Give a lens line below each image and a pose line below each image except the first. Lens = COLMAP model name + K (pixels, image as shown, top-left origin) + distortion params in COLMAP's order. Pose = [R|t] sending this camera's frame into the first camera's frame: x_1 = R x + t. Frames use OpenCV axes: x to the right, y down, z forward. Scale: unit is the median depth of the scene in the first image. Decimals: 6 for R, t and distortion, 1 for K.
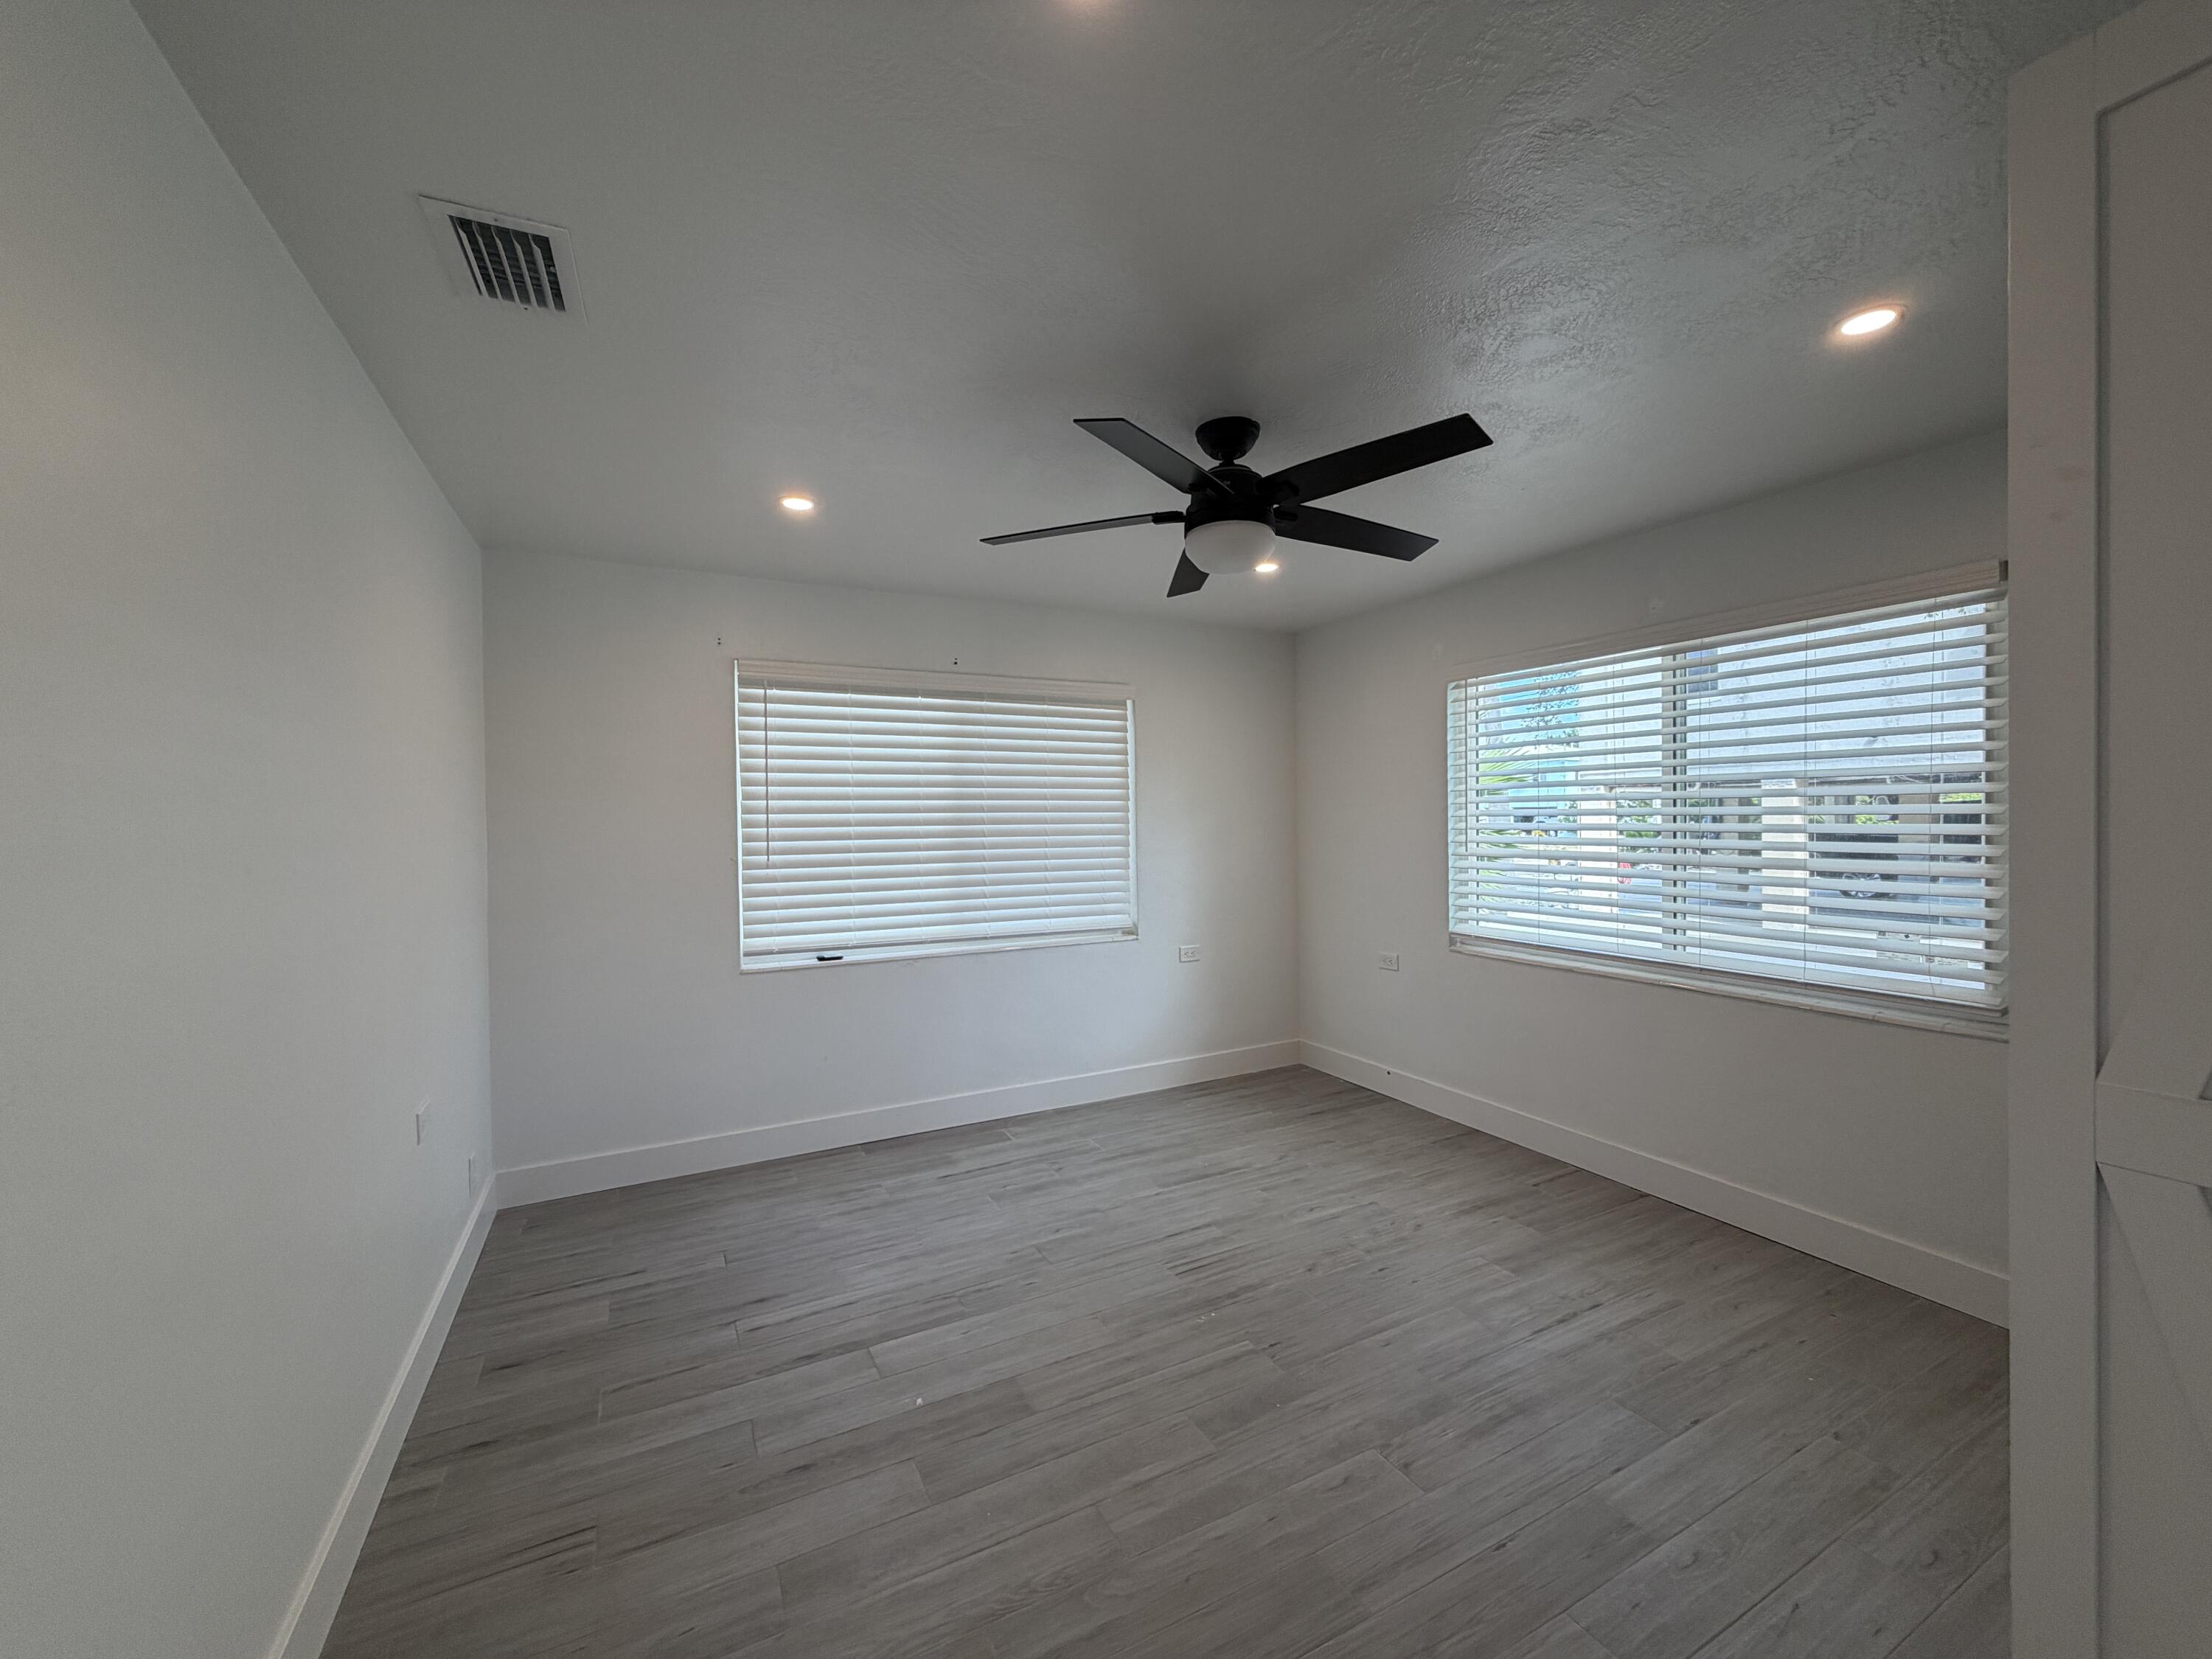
lens RADIAL K [[897.6, 0, 1106.0], [0, 897.6, 829.5], [0, 0, 1]] dist [0.000779, 0.000118]
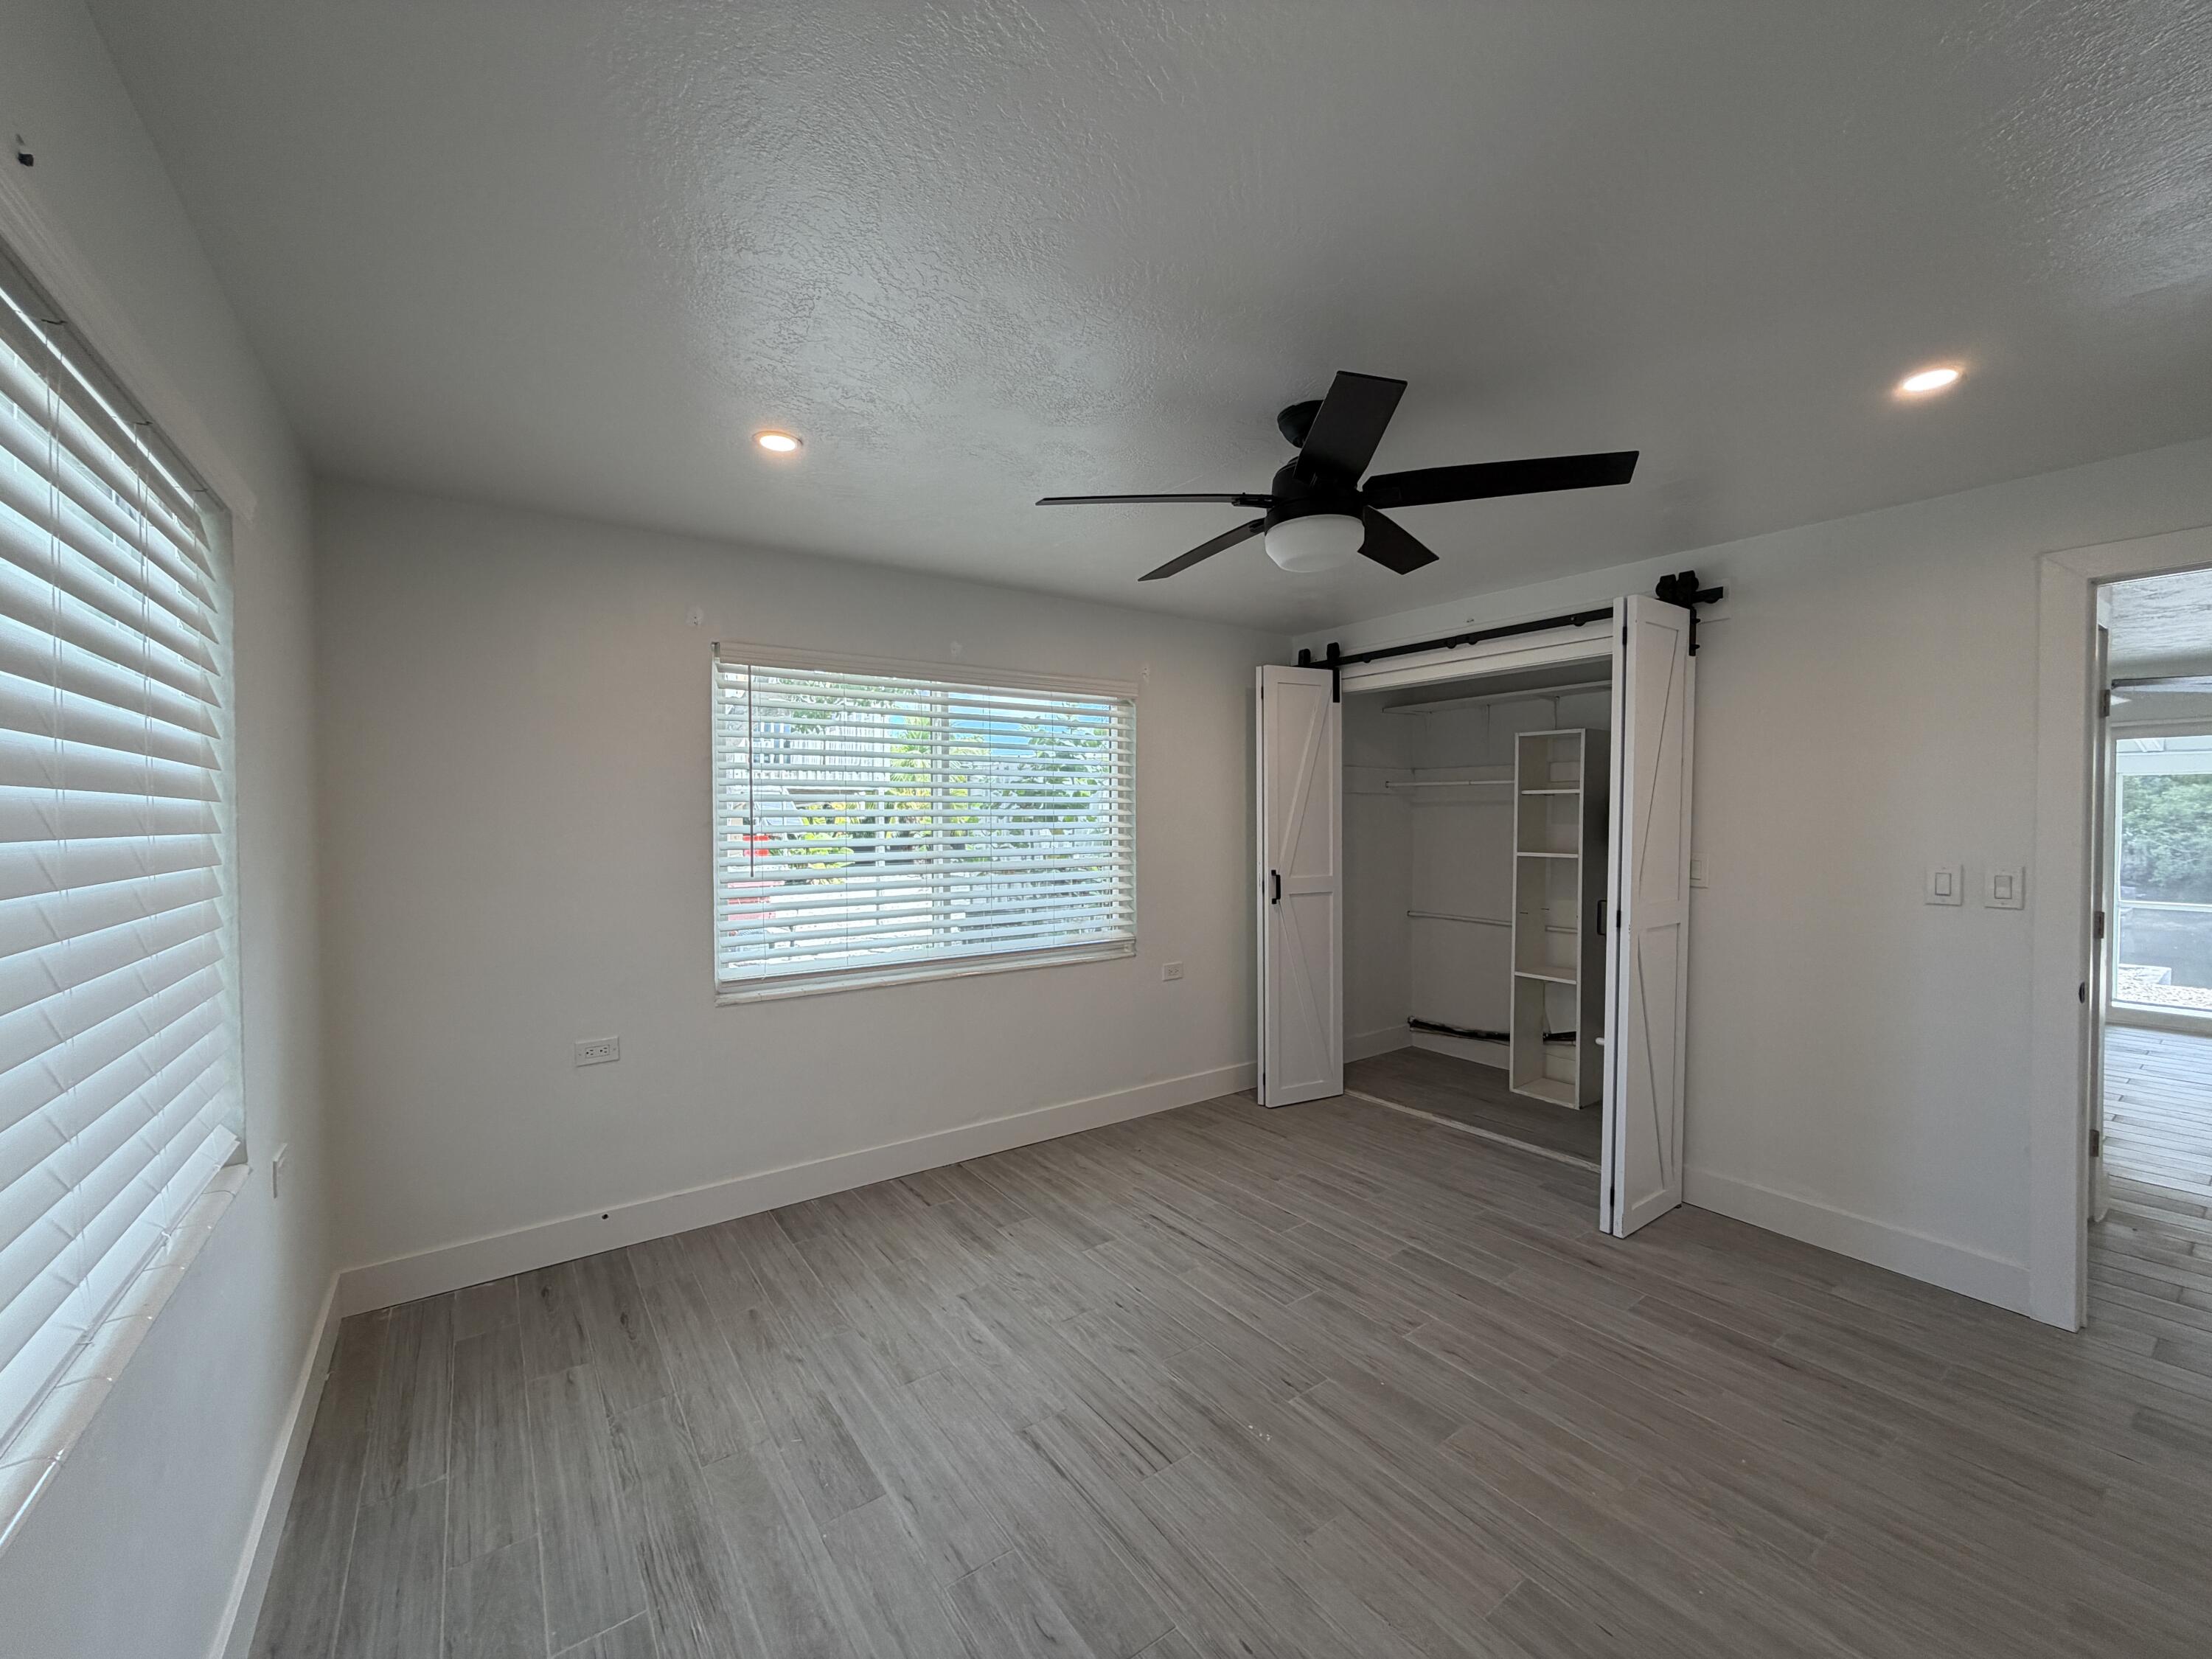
lens RADIAL K [[880.1, 0, 1103.0], [0, 880.1, 829.9], [0, 0, 1]] dist [-0.000603, 0.000518]
pose [[-0.144105, -0.003357, 0.989557, -0.520311], [0.021804, 0.999741, 0.006566, -0.019056], [-0.989322, 0.022523, -0.143994, 0.963260]]
